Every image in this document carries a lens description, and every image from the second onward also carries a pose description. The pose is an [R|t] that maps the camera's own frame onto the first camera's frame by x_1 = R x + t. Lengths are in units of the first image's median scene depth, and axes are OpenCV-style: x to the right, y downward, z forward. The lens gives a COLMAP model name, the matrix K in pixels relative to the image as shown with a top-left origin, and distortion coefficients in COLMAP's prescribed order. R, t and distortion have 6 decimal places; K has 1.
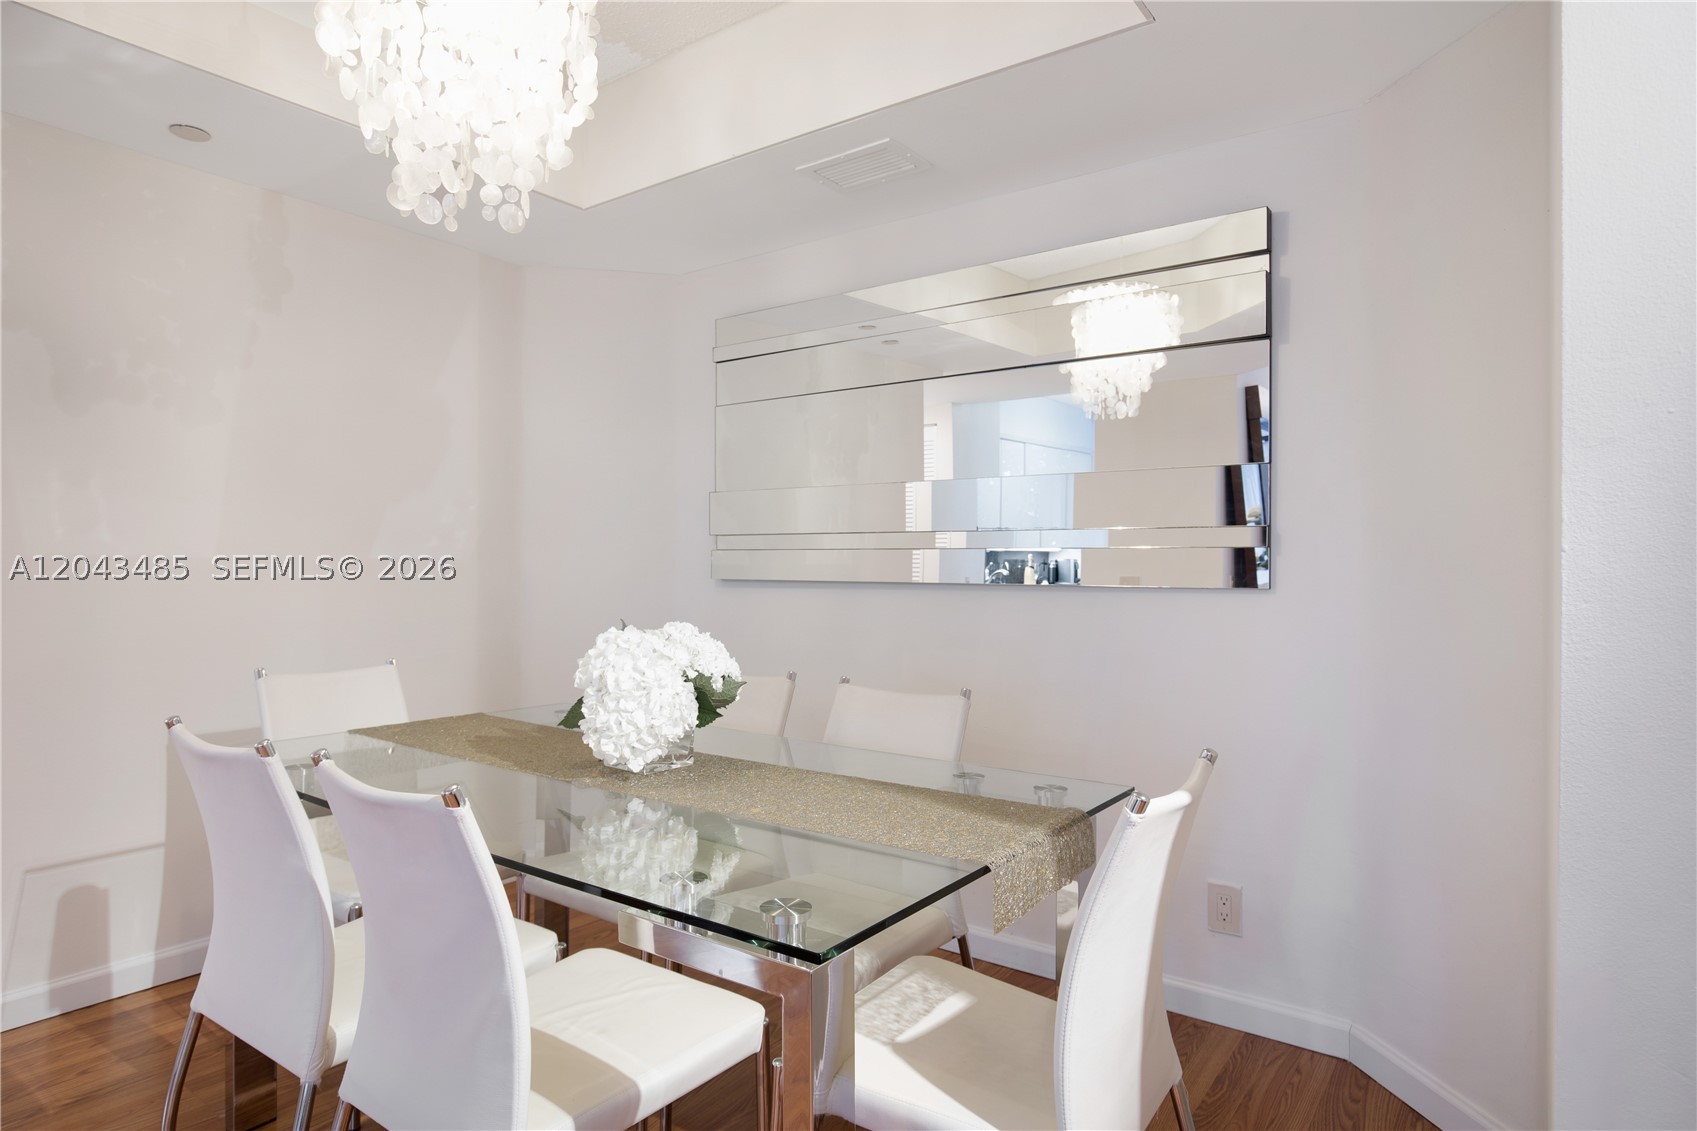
lens RADIAL K [[974.7, 0, 838.8], [0, 974.7, 570.9], [0, 0, 1]] dist [-0.001807, 0.000362]
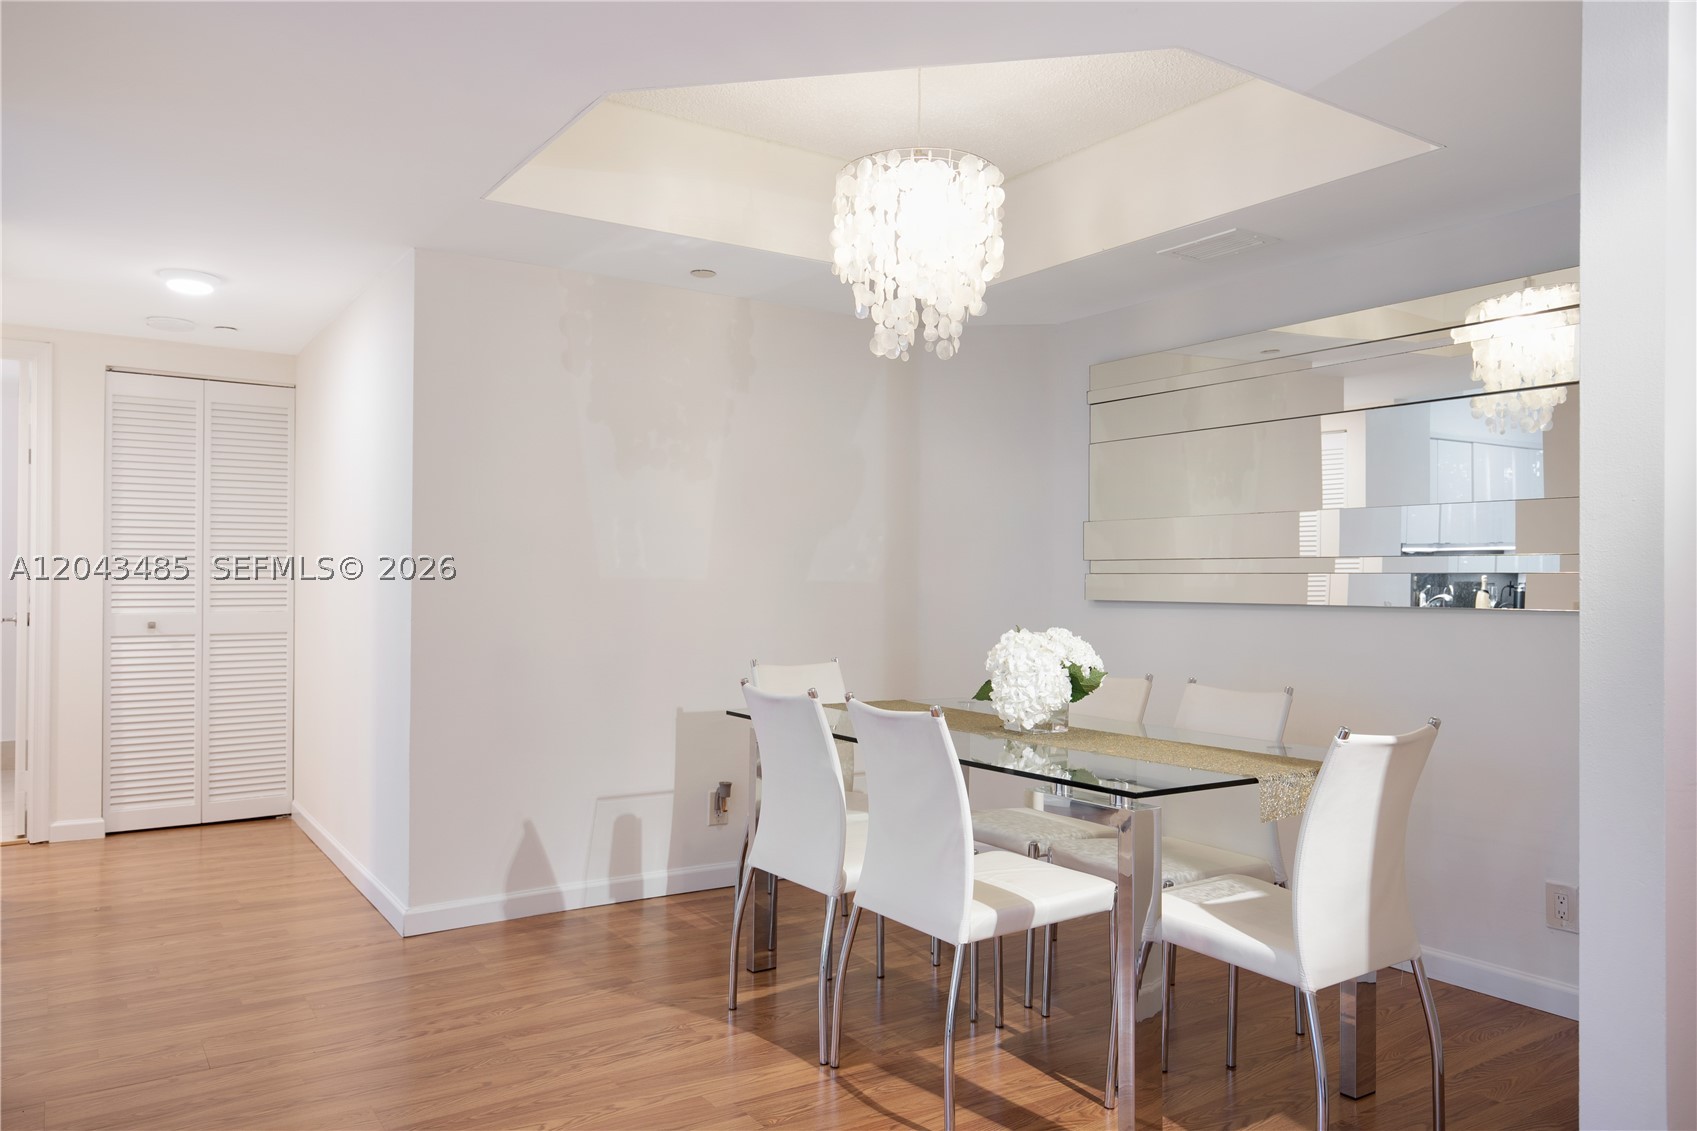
lens RADIAL K [[1174.4, 0, 834.7], [0, 1174.4, 578.9], [0, 0, 1]] dist [-0.005006, -0.008701]
pose [[0.941154, 0.001714, -0.337975, 0.106038], [-0.006183, 0.999907, -0.012146, 0.005610], [0.337922, 0.013521, 0.941077, -0.711880]]
